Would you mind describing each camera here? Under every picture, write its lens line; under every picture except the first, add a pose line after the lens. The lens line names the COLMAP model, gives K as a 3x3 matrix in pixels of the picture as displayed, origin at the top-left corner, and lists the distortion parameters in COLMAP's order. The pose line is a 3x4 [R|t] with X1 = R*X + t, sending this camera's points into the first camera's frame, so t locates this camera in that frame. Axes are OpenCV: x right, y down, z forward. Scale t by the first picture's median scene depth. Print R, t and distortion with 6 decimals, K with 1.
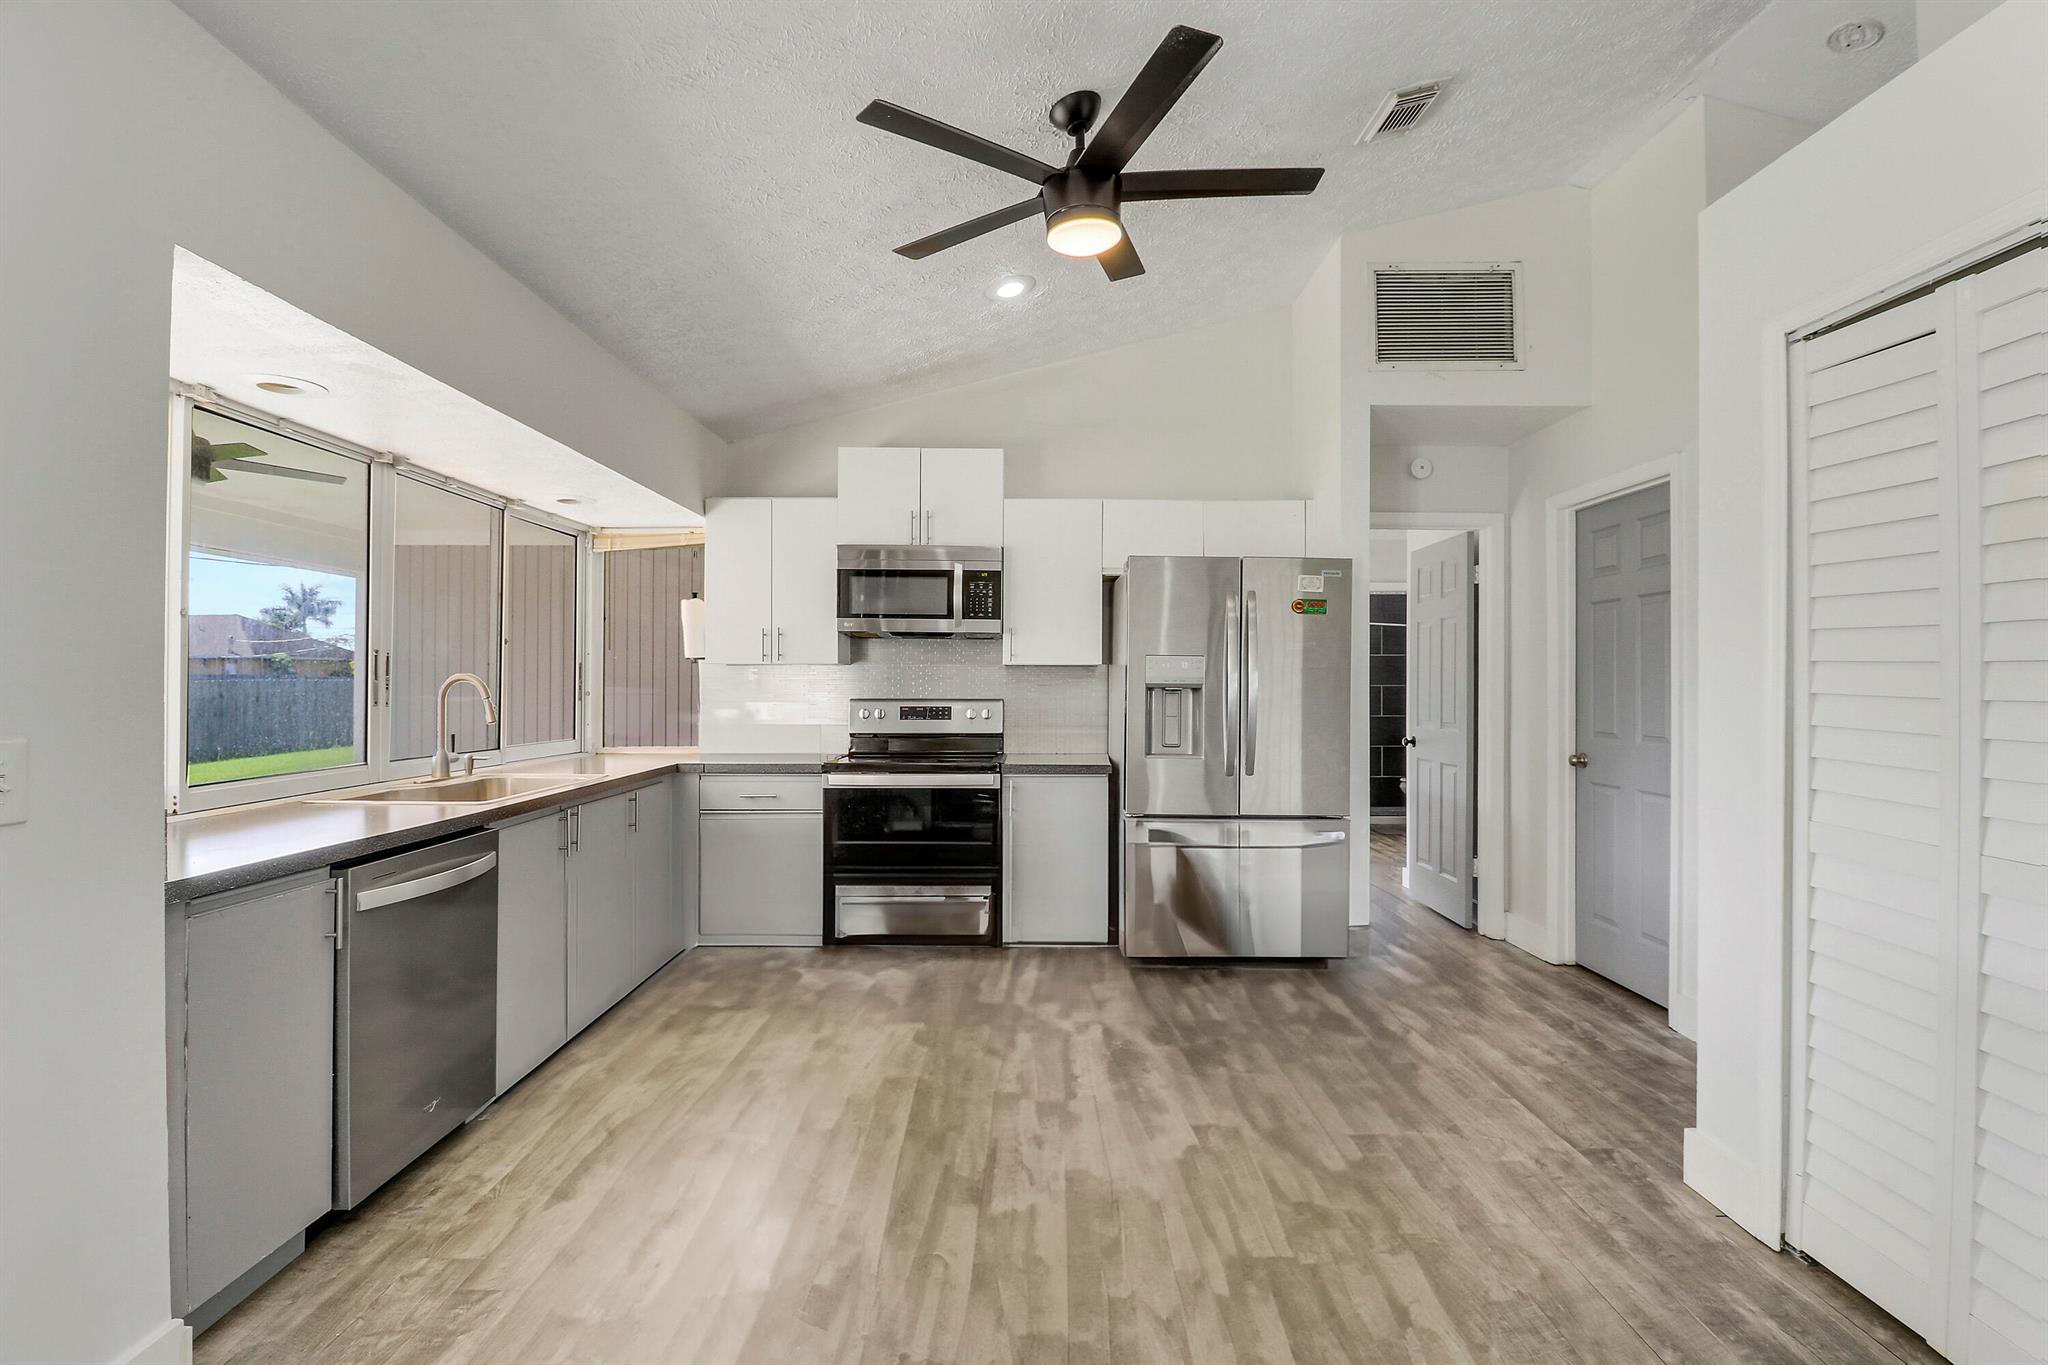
lens RADIAL K [[968.7, 0, 1051.9], [0, 968.7, 688.9], [0, 0, 1]] dist [-0.001897, -0.000128]
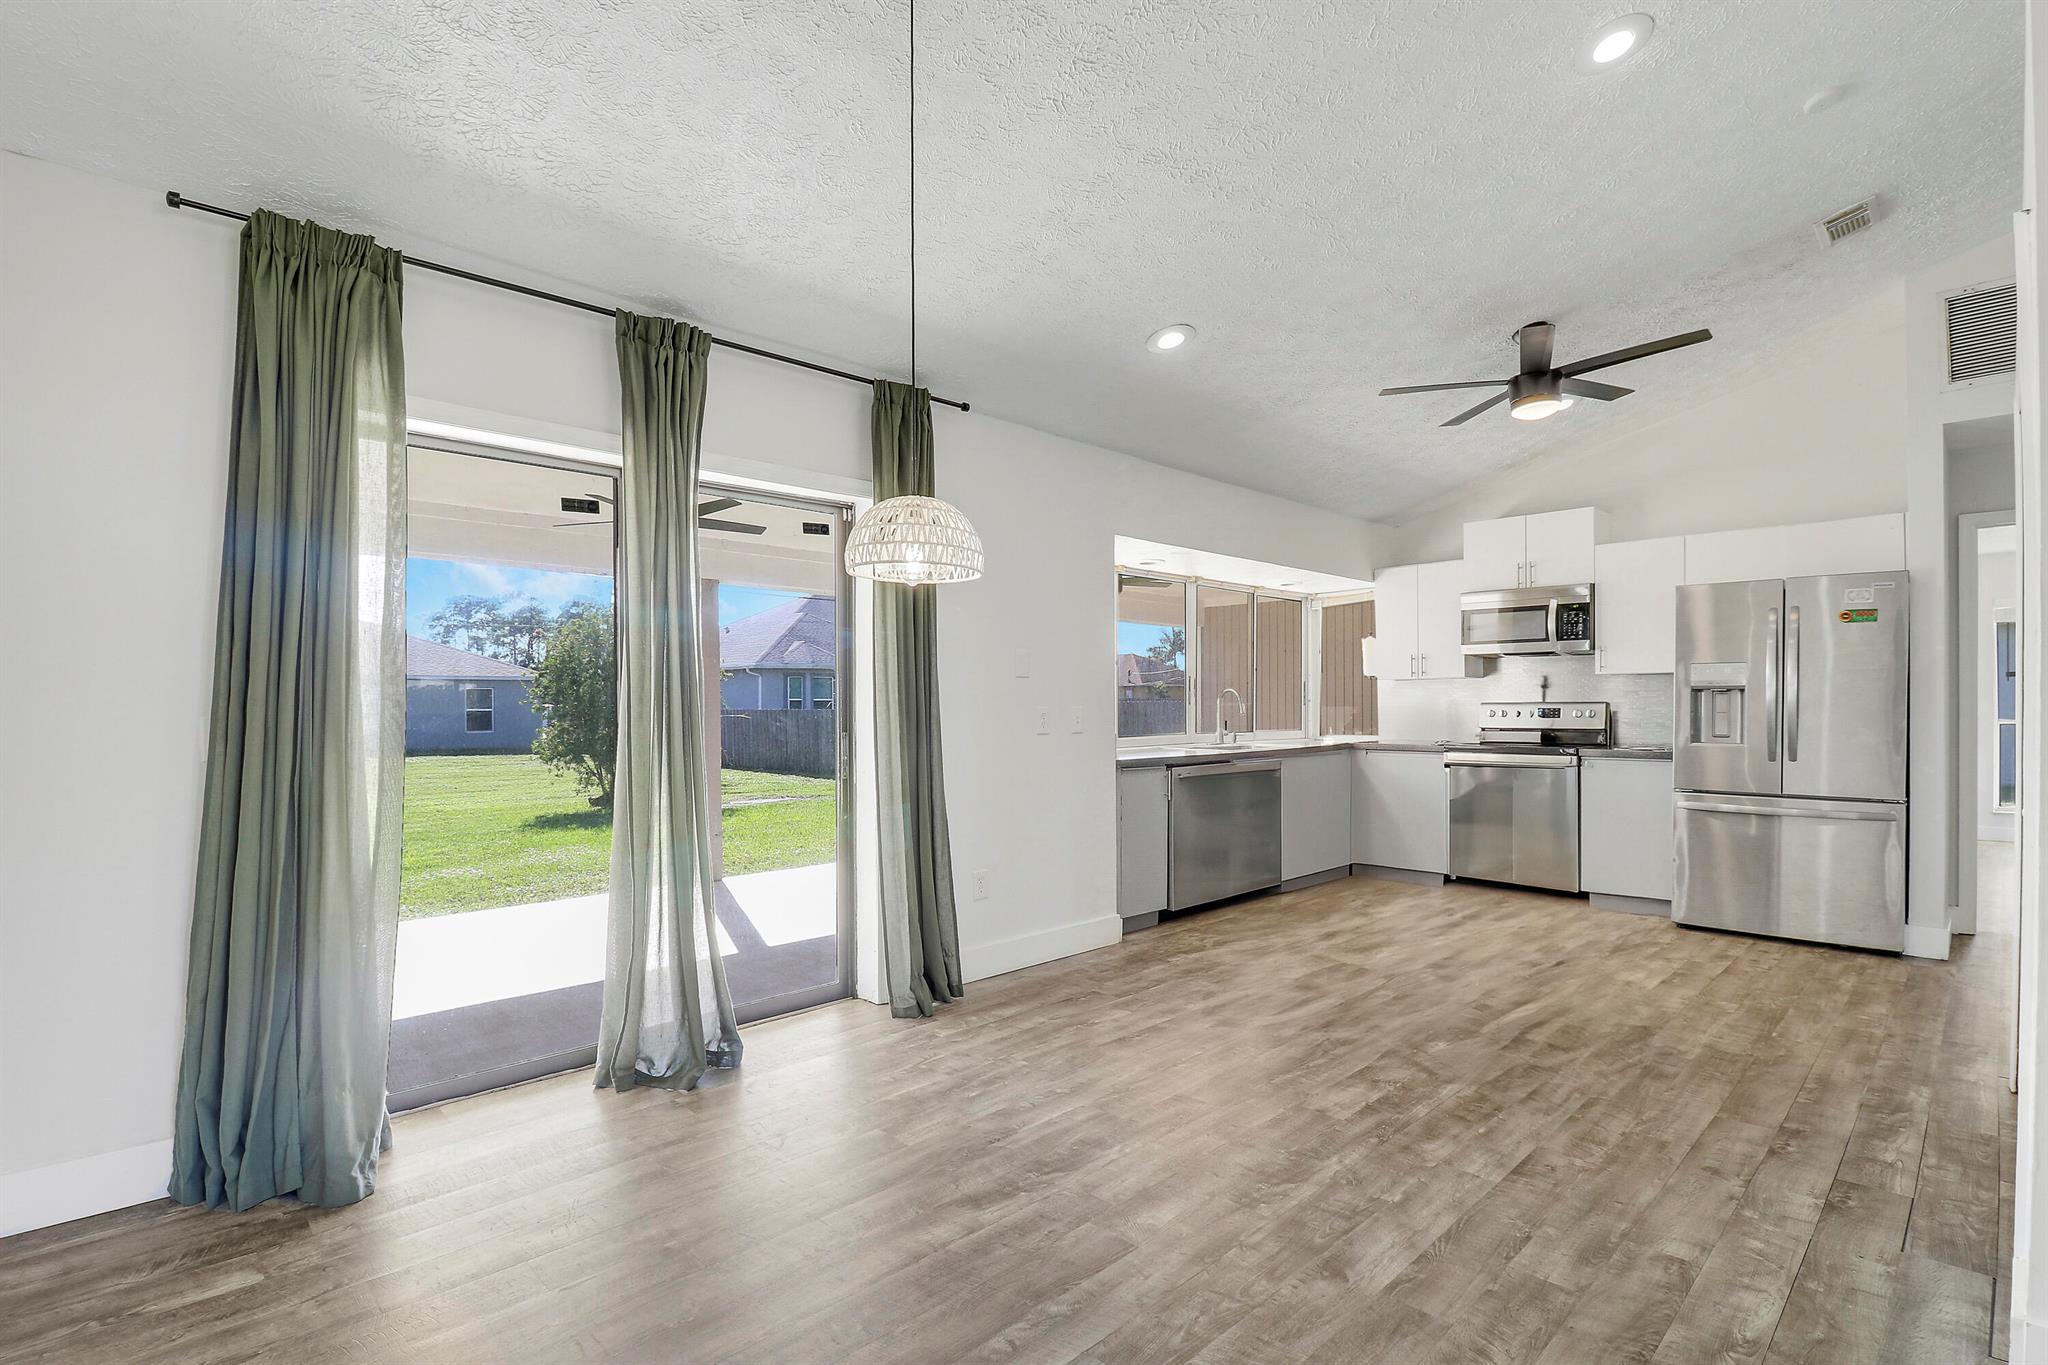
lens RADIAL K [[973.5, 0, 1015.3], [0, 973.5, 705.3], [0, 0, 1]] dist [-0.003517, -0.001148]
pose [[0.681485, -0.007351, -0.731795, 0.406902], [0.004787, 0.999973, -0.005588, 0.021557], [0.731817, 0.000305, 0.681501, -0.487867]]
